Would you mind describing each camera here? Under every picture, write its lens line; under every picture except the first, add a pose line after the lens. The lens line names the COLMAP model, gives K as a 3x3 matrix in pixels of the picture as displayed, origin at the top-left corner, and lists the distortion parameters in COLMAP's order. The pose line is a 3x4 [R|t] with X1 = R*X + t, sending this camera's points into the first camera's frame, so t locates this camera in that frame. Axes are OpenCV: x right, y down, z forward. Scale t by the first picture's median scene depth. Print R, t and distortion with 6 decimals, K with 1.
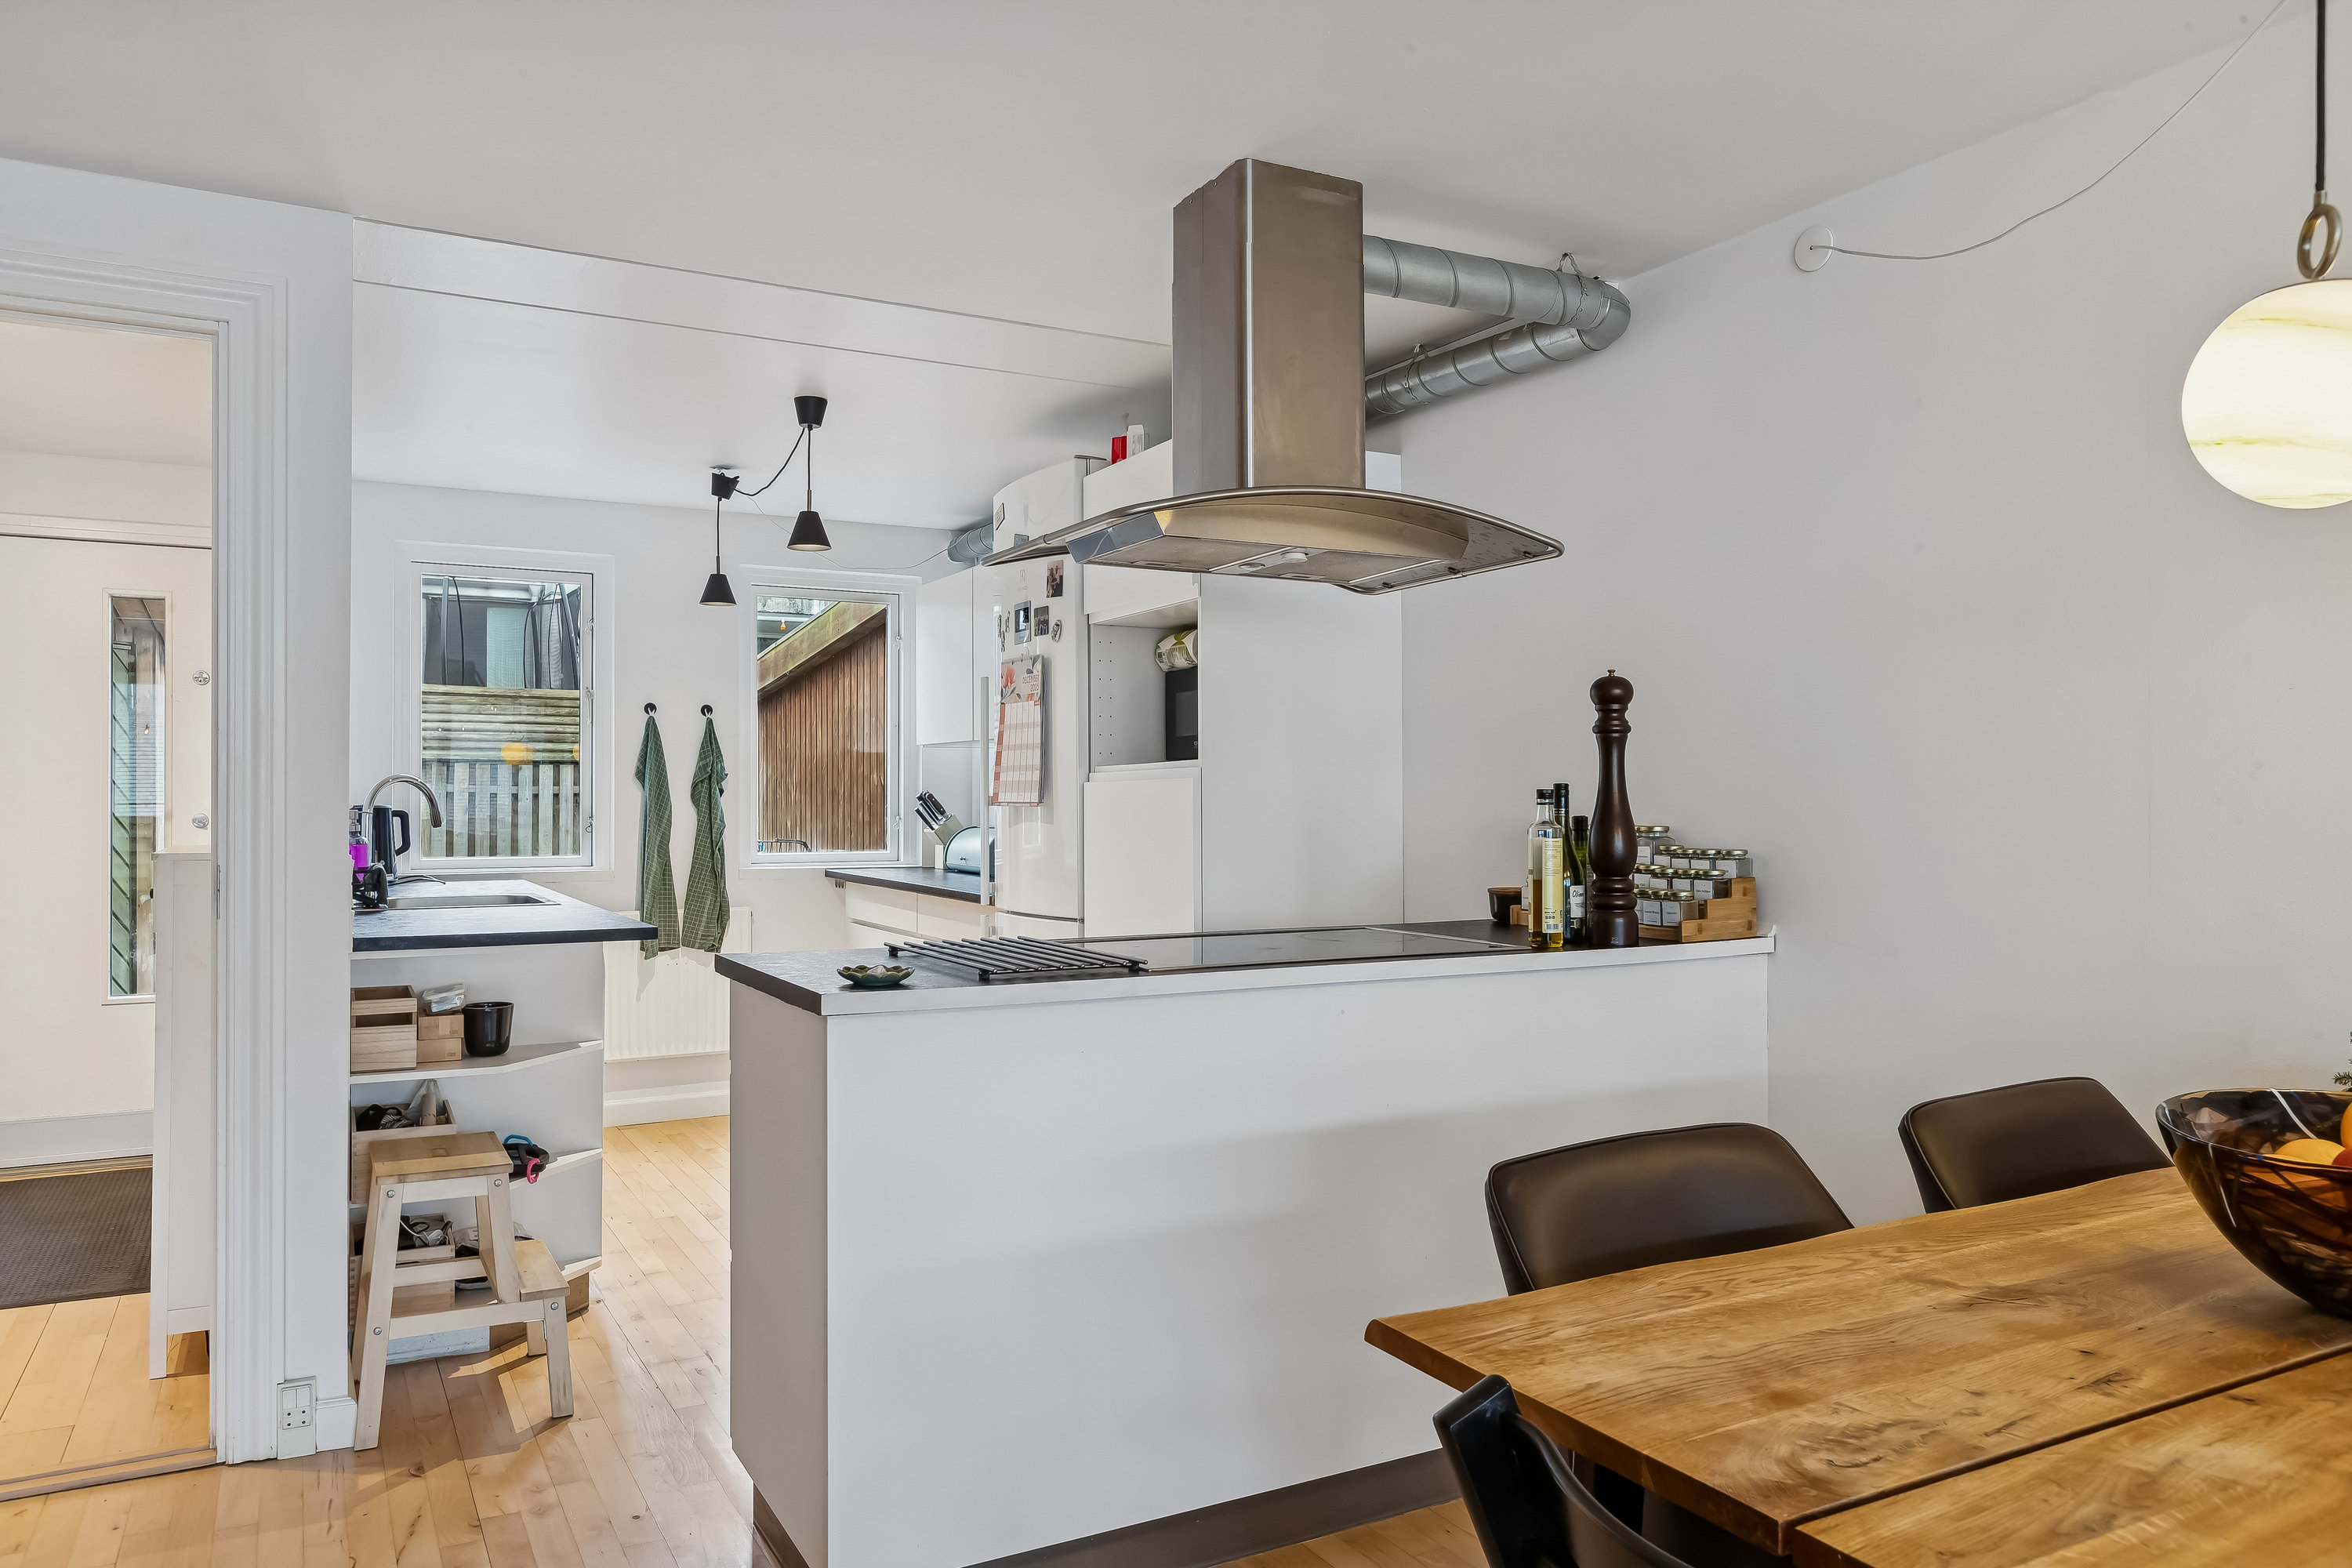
lens RADIAL K [[1625.3, 0, 1178.8], [0, 1625.3, 790.4], [0, 0, 1]] dist [0.001591, 0.000480]
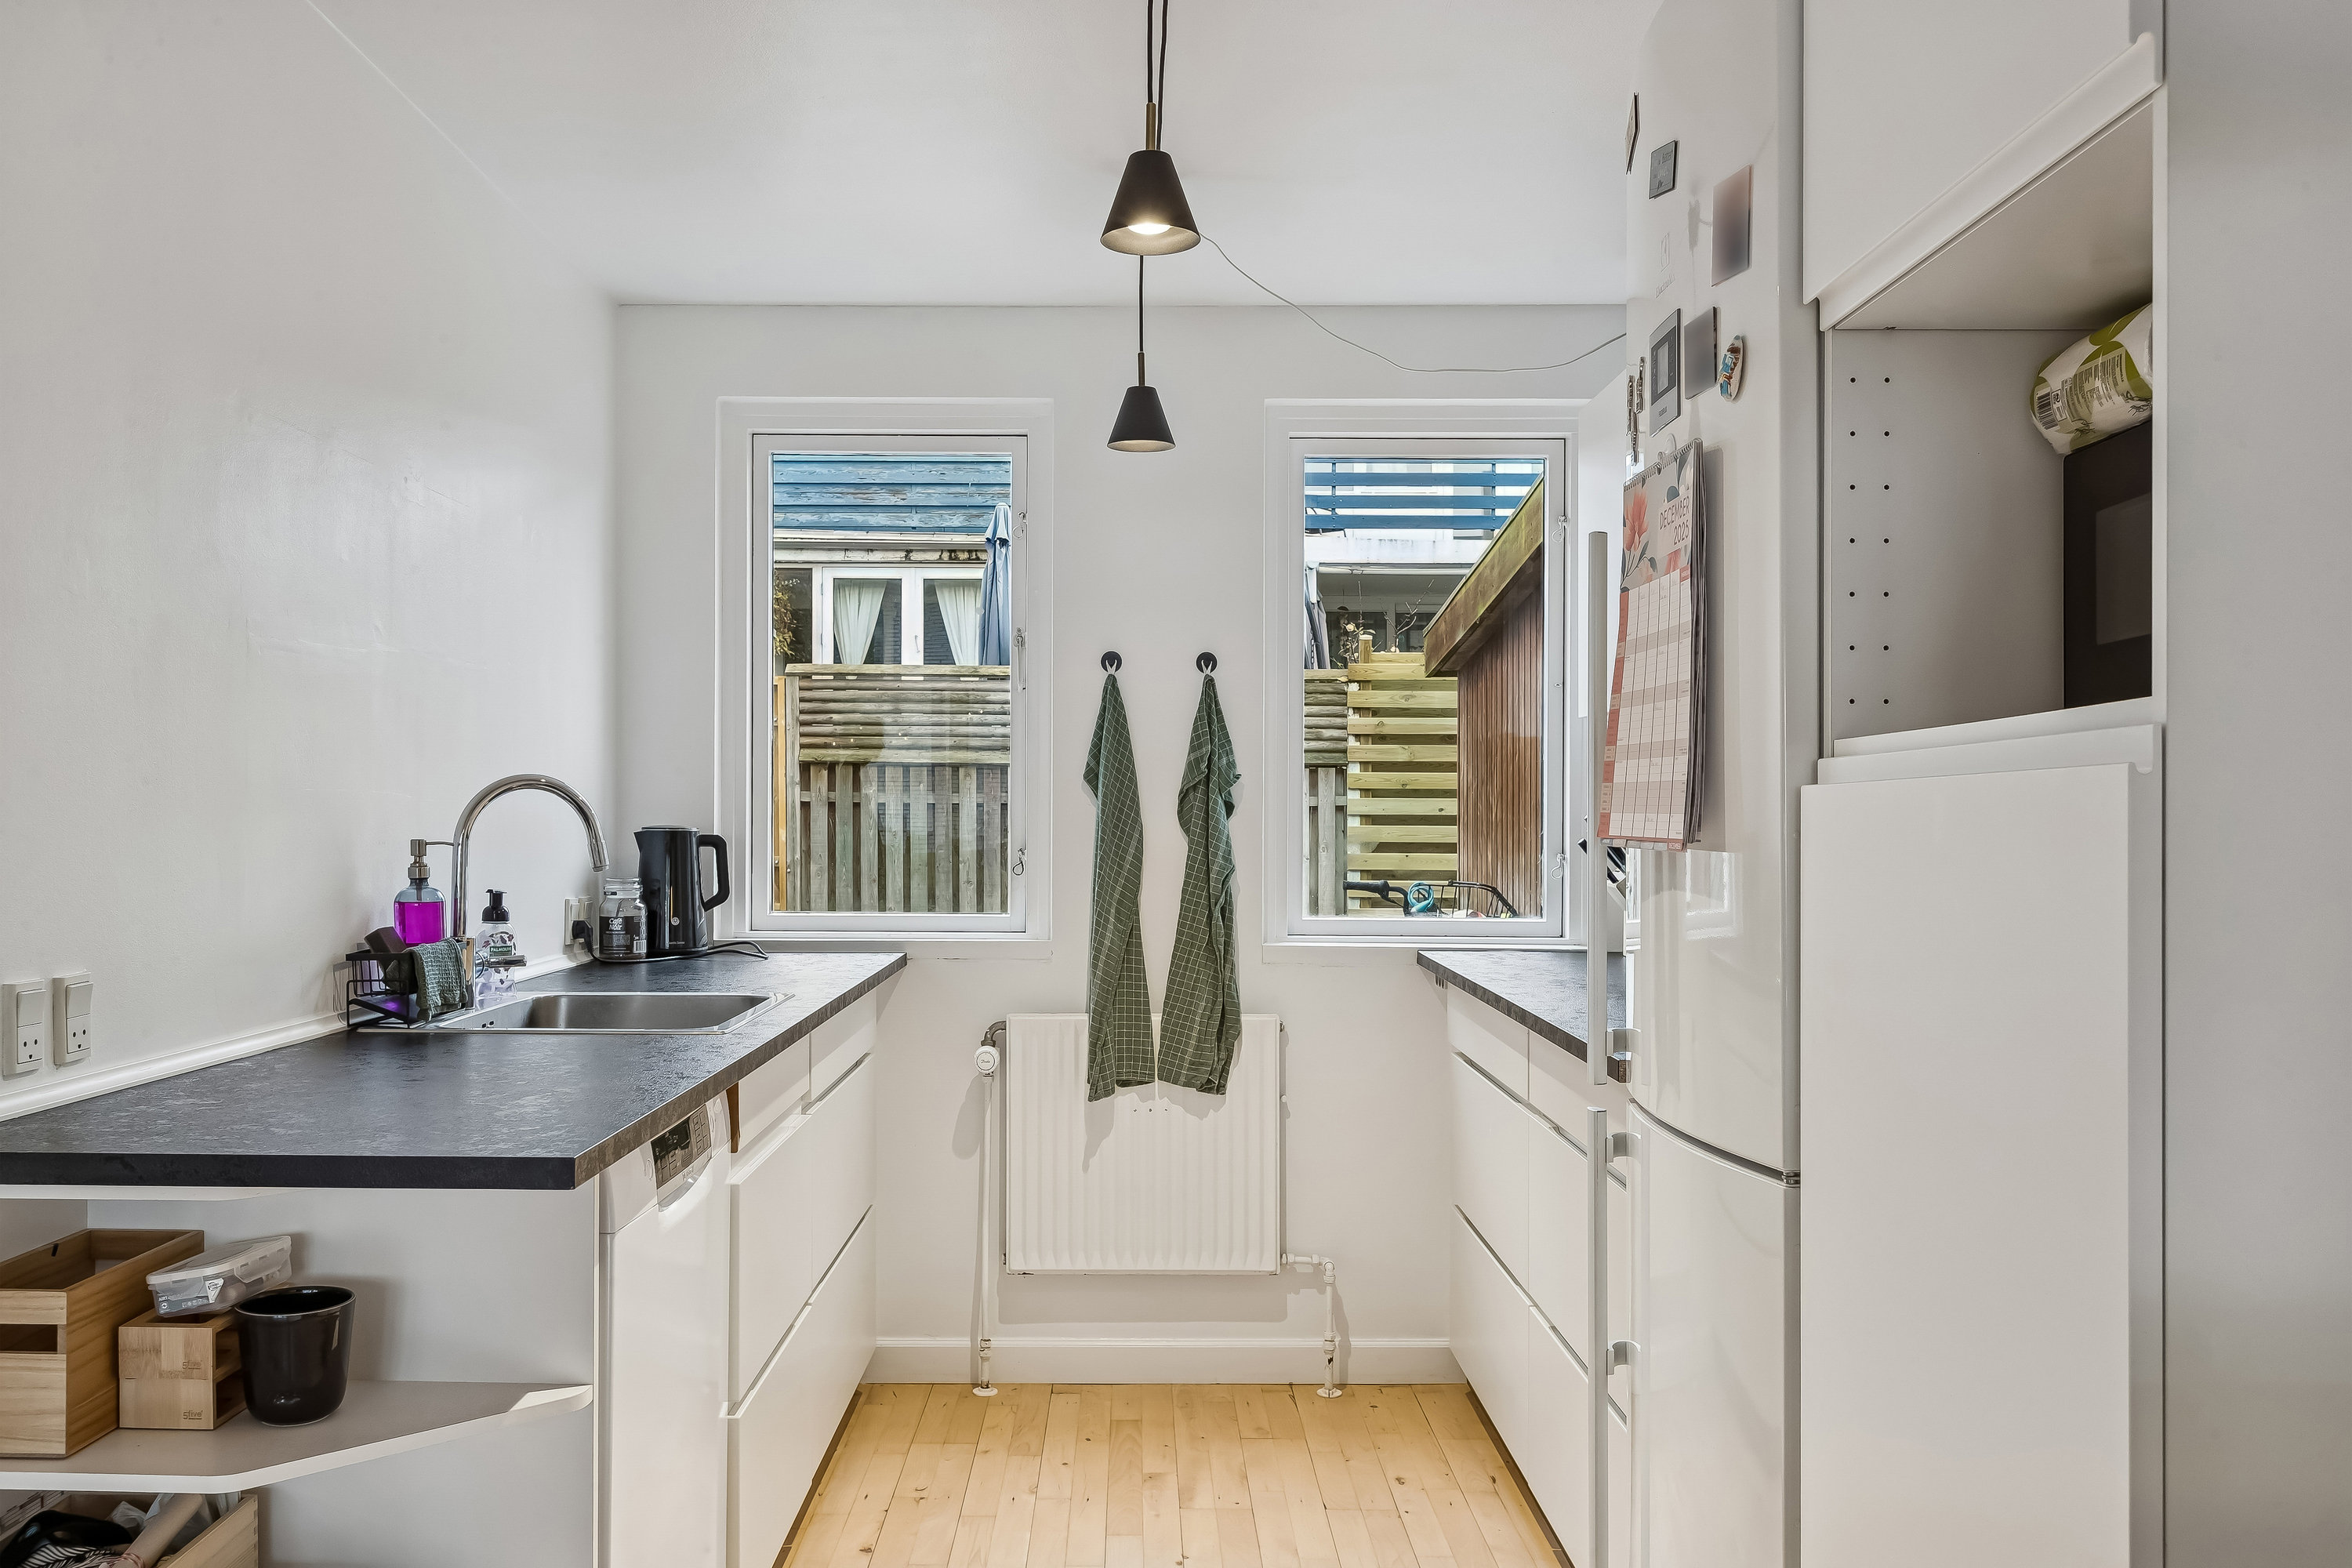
lens RADIAL K [[1912.1, 0, 1172.7], [0, 1912.1, 833.6], [0, 0, 1]] dist [-0.008703, -0.008900]
pose [[0.882240, 0.010984, -0.470671, 0.014630], [-0.003856, 0.999863, 0.016107, -0.000796], [0.470783, -0.012395, 0.882162, 0.532498]]
